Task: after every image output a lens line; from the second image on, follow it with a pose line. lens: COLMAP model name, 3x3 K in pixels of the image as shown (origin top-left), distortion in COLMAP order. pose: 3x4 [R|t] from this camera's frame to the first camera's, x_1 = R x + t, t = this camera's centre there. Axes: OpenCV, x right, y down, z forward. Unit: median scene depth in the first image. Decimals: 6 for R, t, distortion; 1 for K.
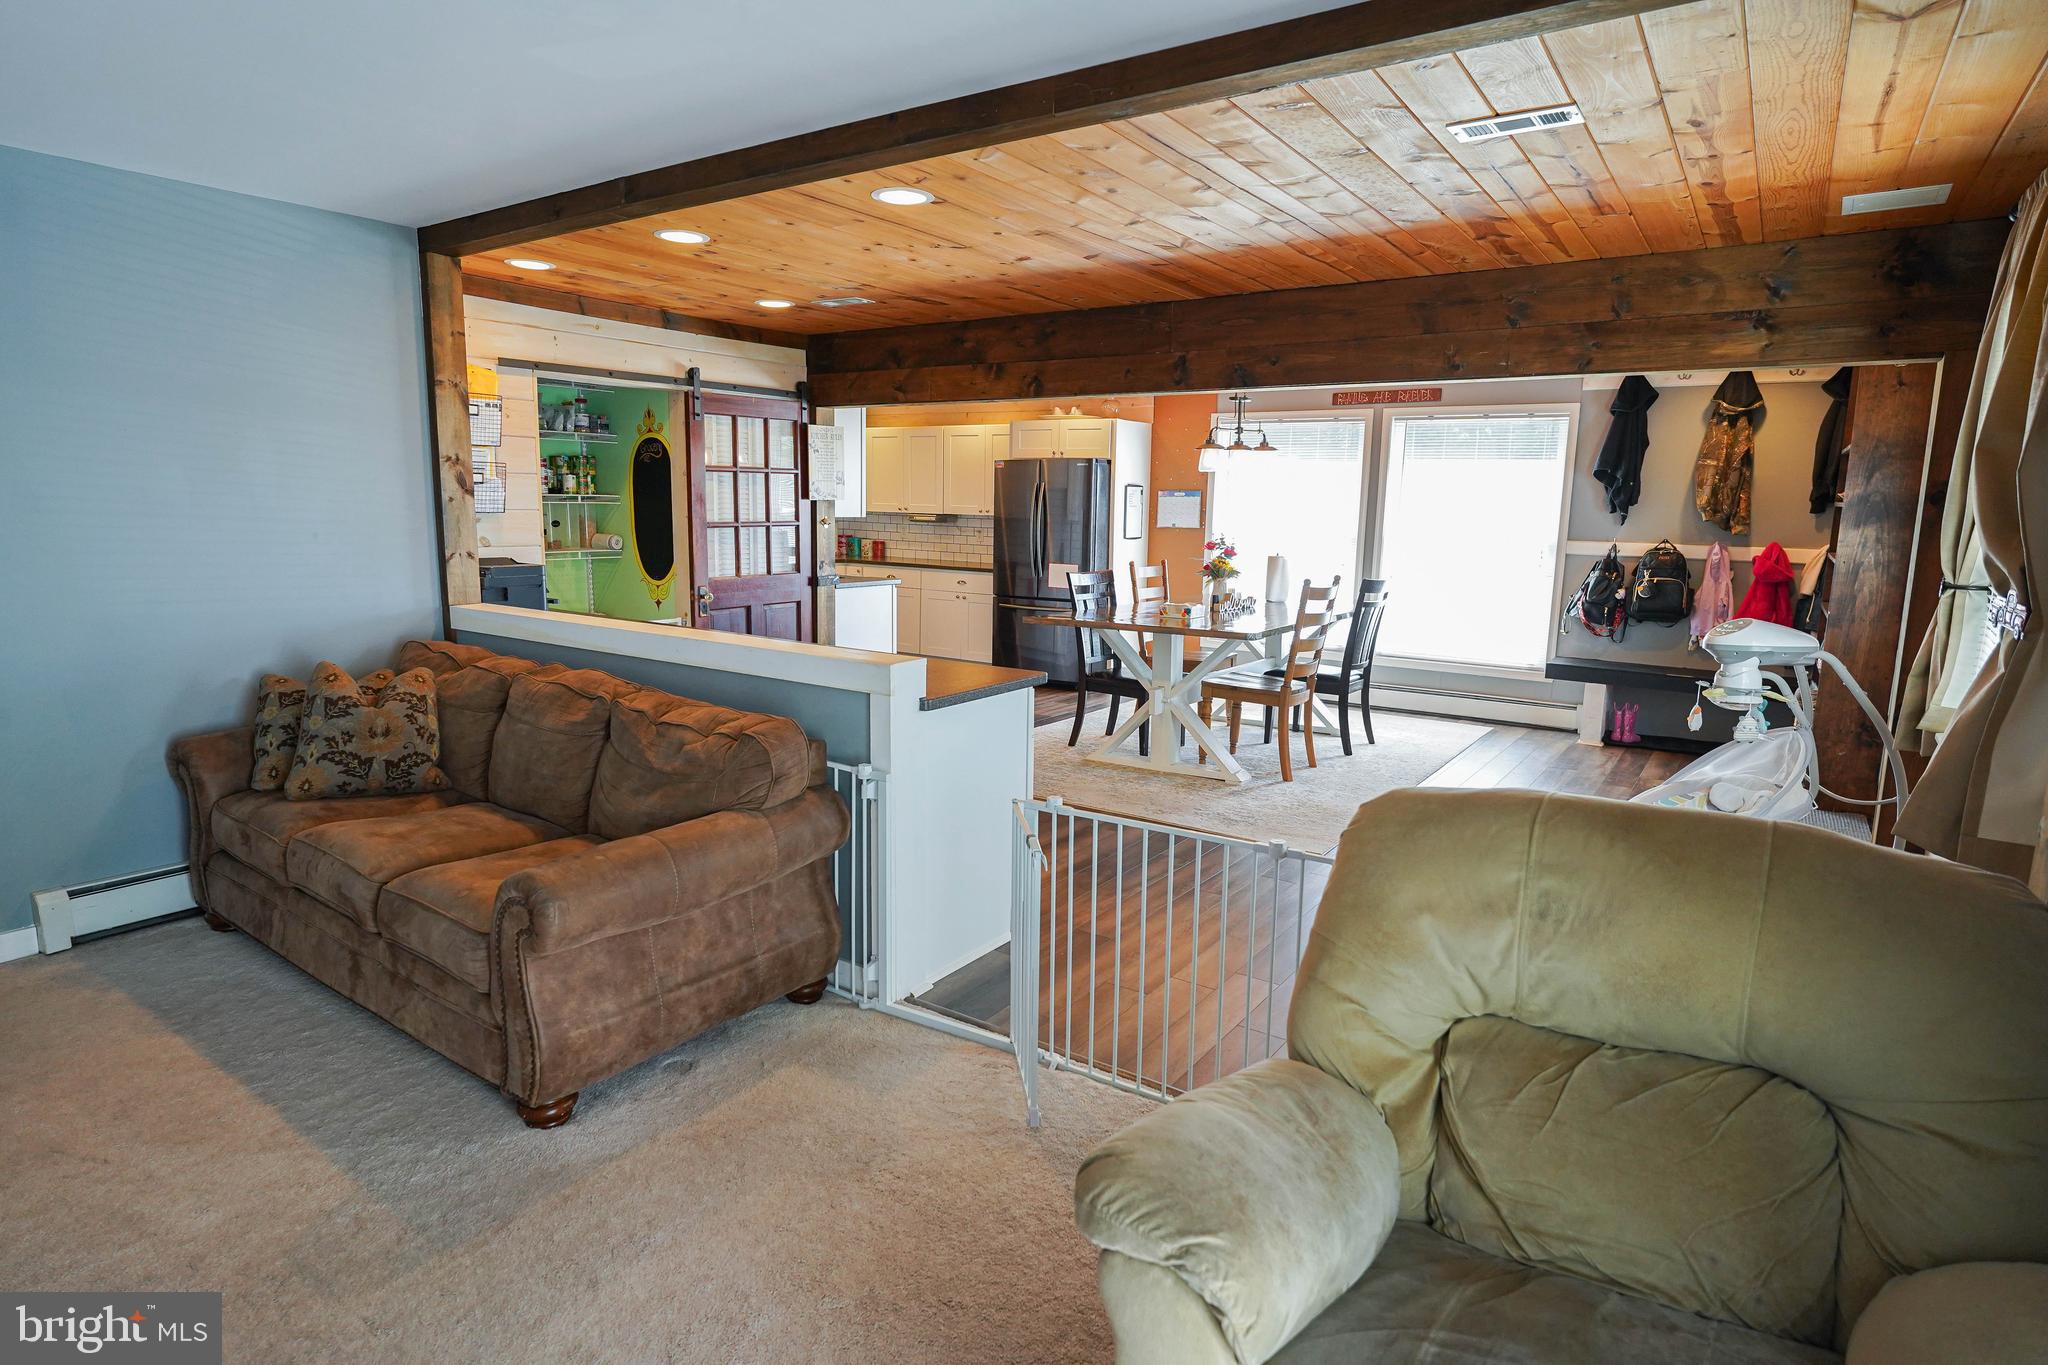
lens RADIAL K [[1096.2, 0, 1021.2], [0, 1096.2, 678.5], [0, 0, 1]] dist [0.001057, -0.000676]
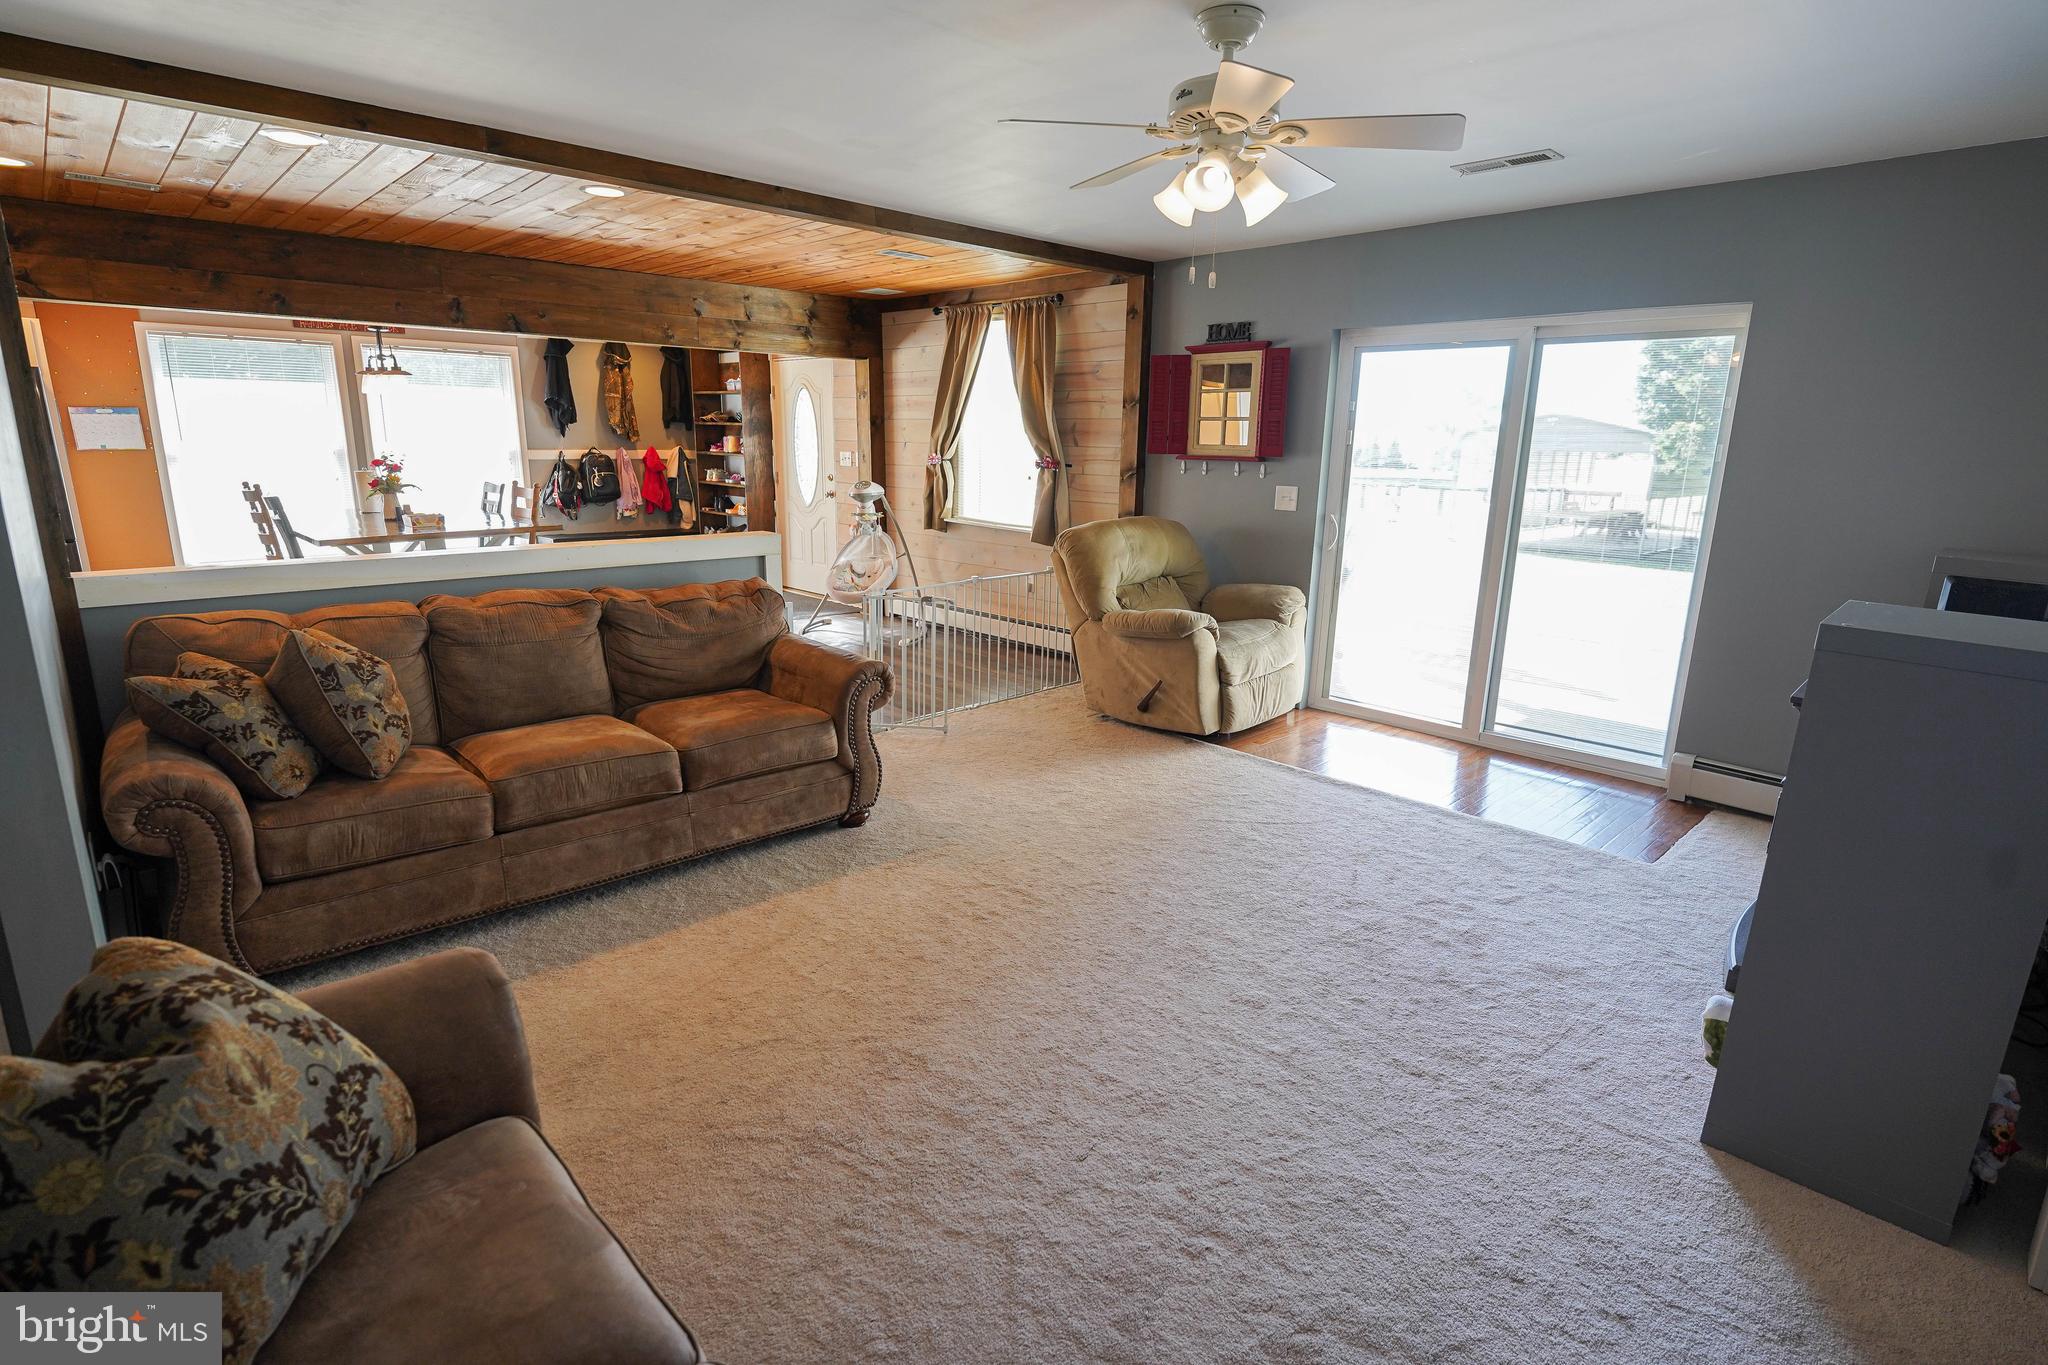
lens RADIAL K [[1005.6, 0, 1013.6], [0, 1005.6, 684.2], [0, 0, 1]] dist [-0.009780, 0.001954]
pose [[0.198617, -0.249214, 0.947863, -1.200455], [0.147204, 0.963745, 0.222544, -0.062278], [-0.968959, 0.095328, 0.228102, 0.291019]]
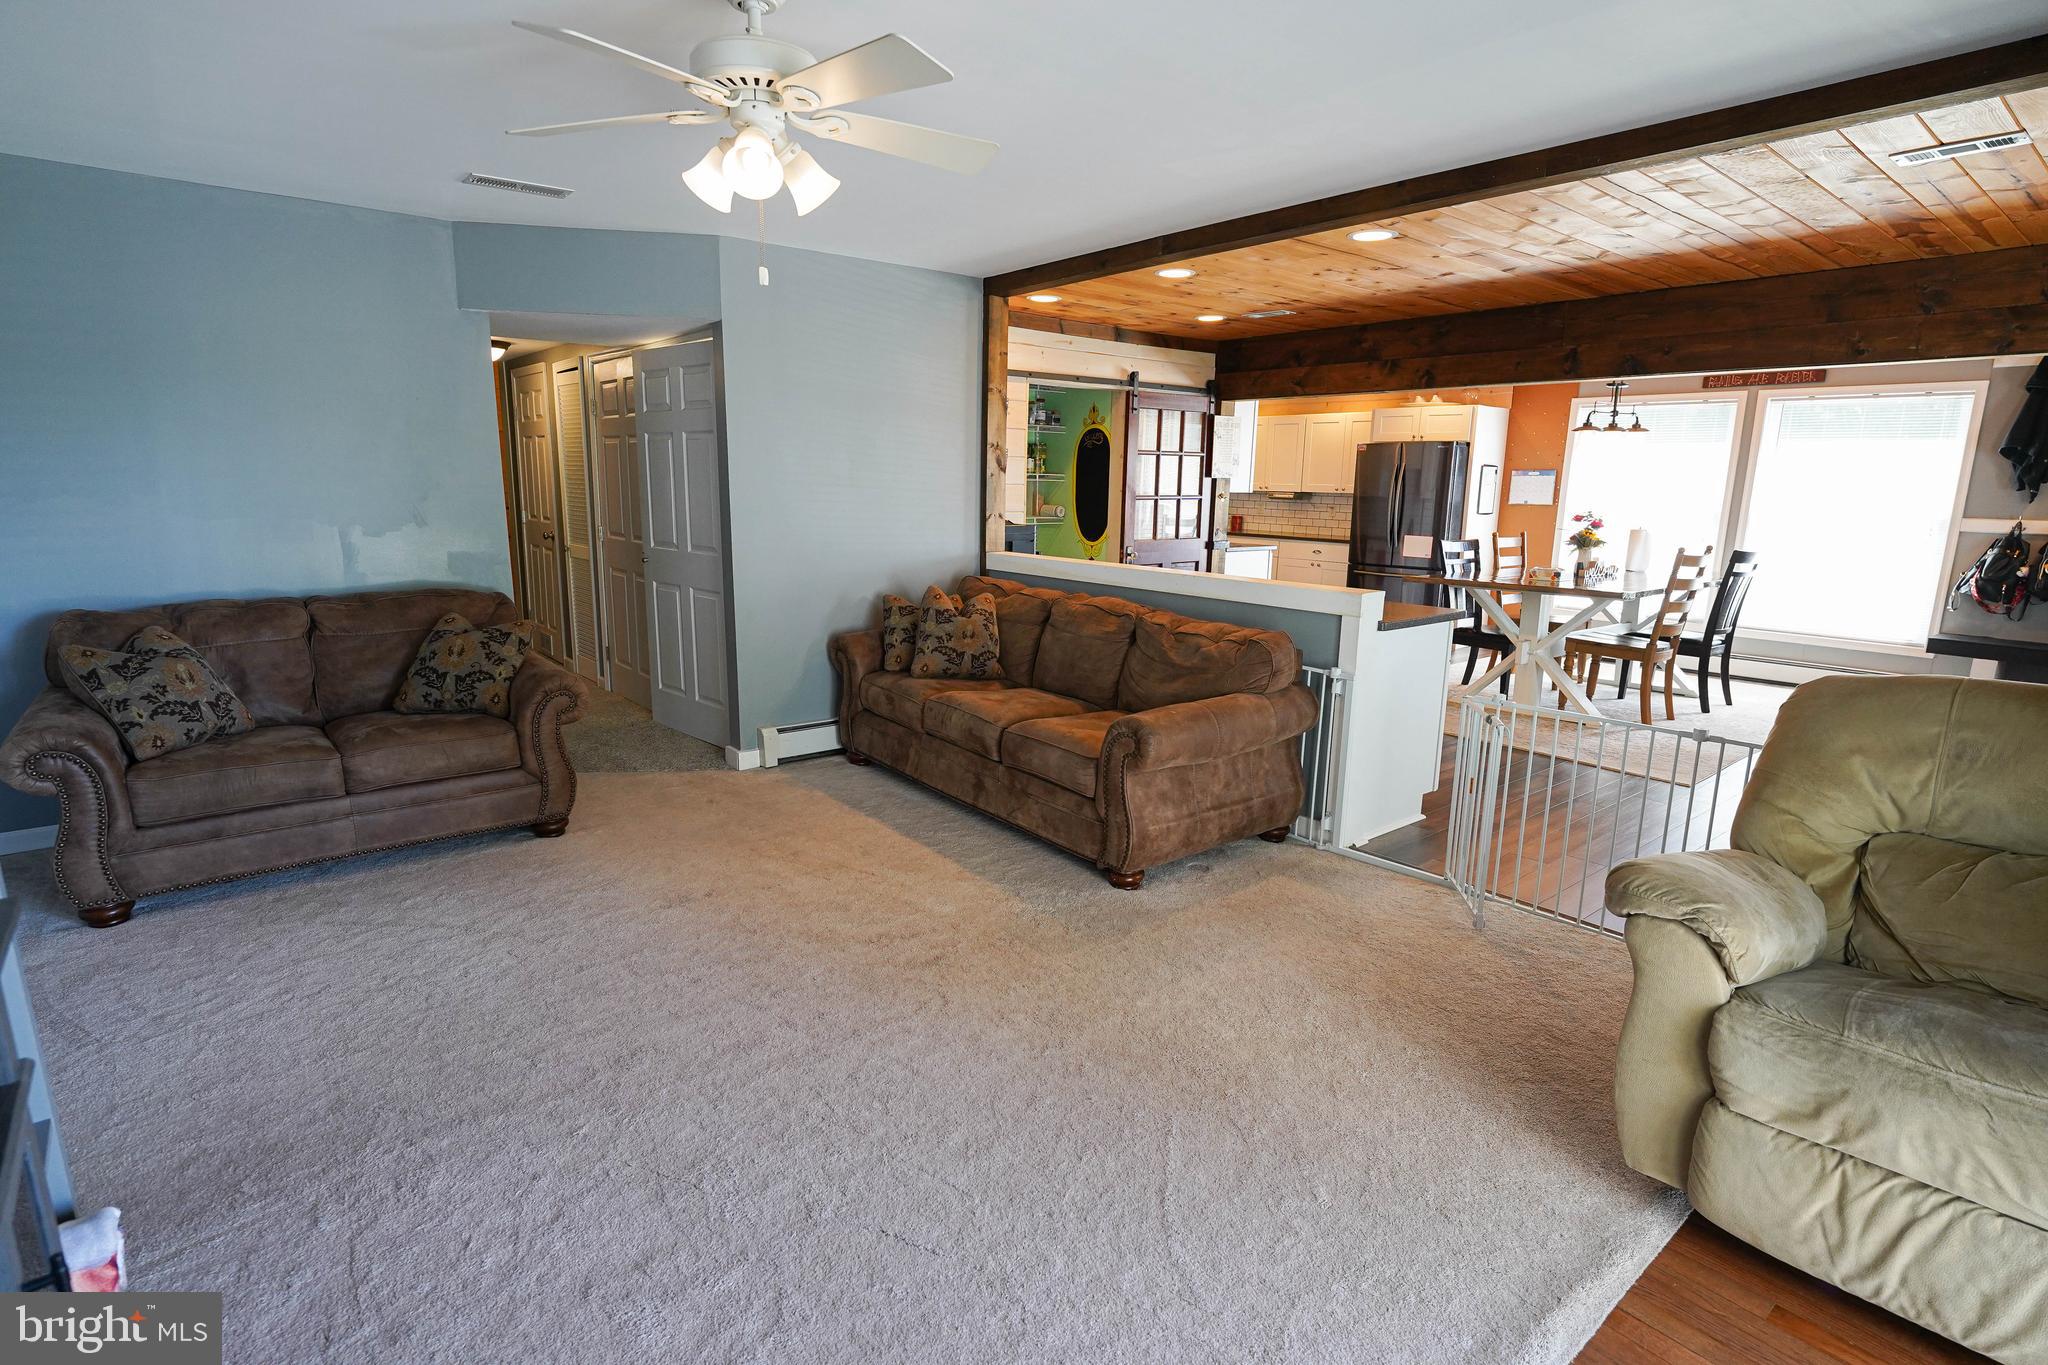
lens RADIAL K [[1005.6, 0, 1013.6], [0, 1005.6, 684.2], [0, 0, 1]] dist [-0.009780, 0.001954]
pose [[0.959478, 0.054072, -0.276545, -0.148002], [-0.044618, 0.998188, 0.040369, 0.054555], [0.278227, -0.026394, 0.960153, -0.246507]]
